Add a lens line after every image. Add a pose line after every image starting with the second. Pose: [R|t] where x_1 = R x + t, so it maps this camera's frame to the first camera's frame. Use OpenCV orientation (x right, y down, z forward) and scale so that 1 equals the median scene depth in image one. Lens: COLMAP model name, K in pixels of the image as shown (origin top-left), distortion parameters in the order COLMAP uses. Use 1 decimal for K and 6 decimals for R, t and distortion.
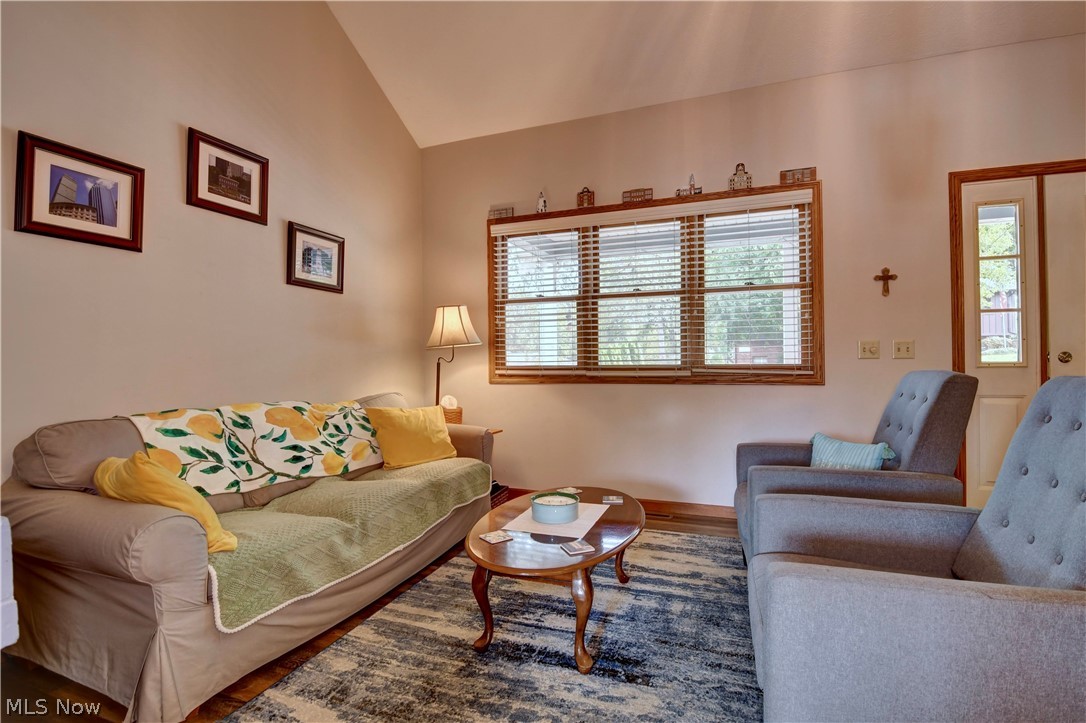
lens RADIAL K [[517.3, 0, 543.0], [0, 517.3, 361.5], [0, 0, 1]] dist [0.028786, -0.033221]
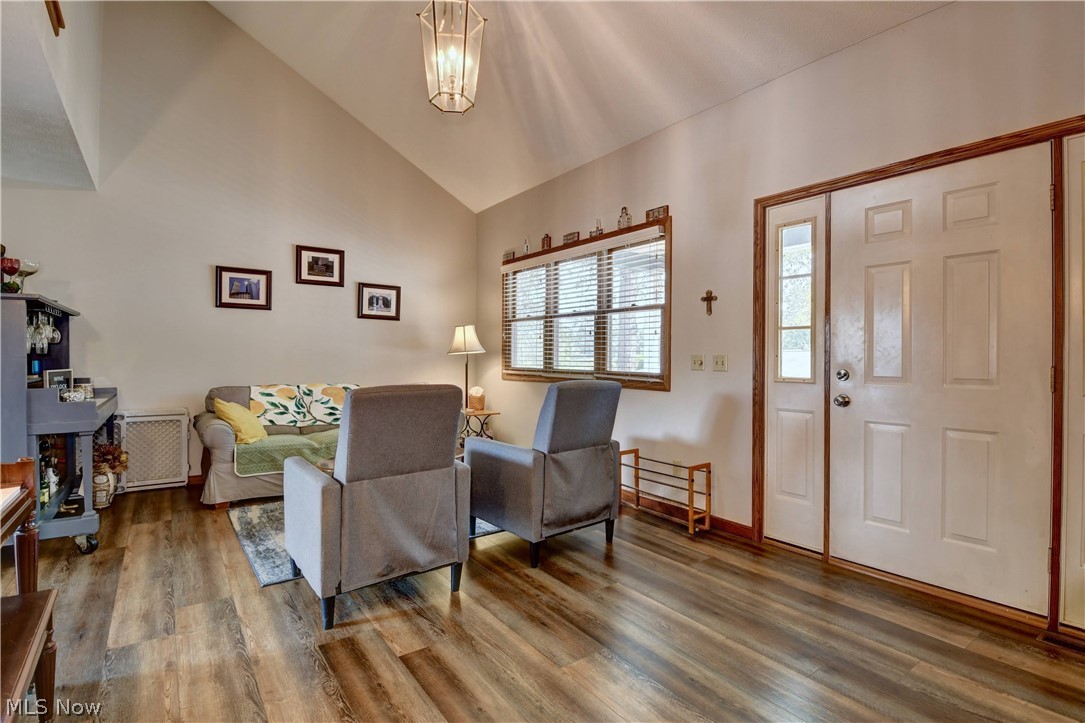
lens RADIAL K [[516.9, 0, 542.5], [0, 516.9, 361.5], [0, 0, 1]] dist [0.028786, -0.033221]
pose [[0.840347, 0.021409, -0.541627, 1.003137], [-0.017076, 0.999769, 0.013025, -0.035067], [0.541781, -0.001697, 0.840518, -0.144092]]
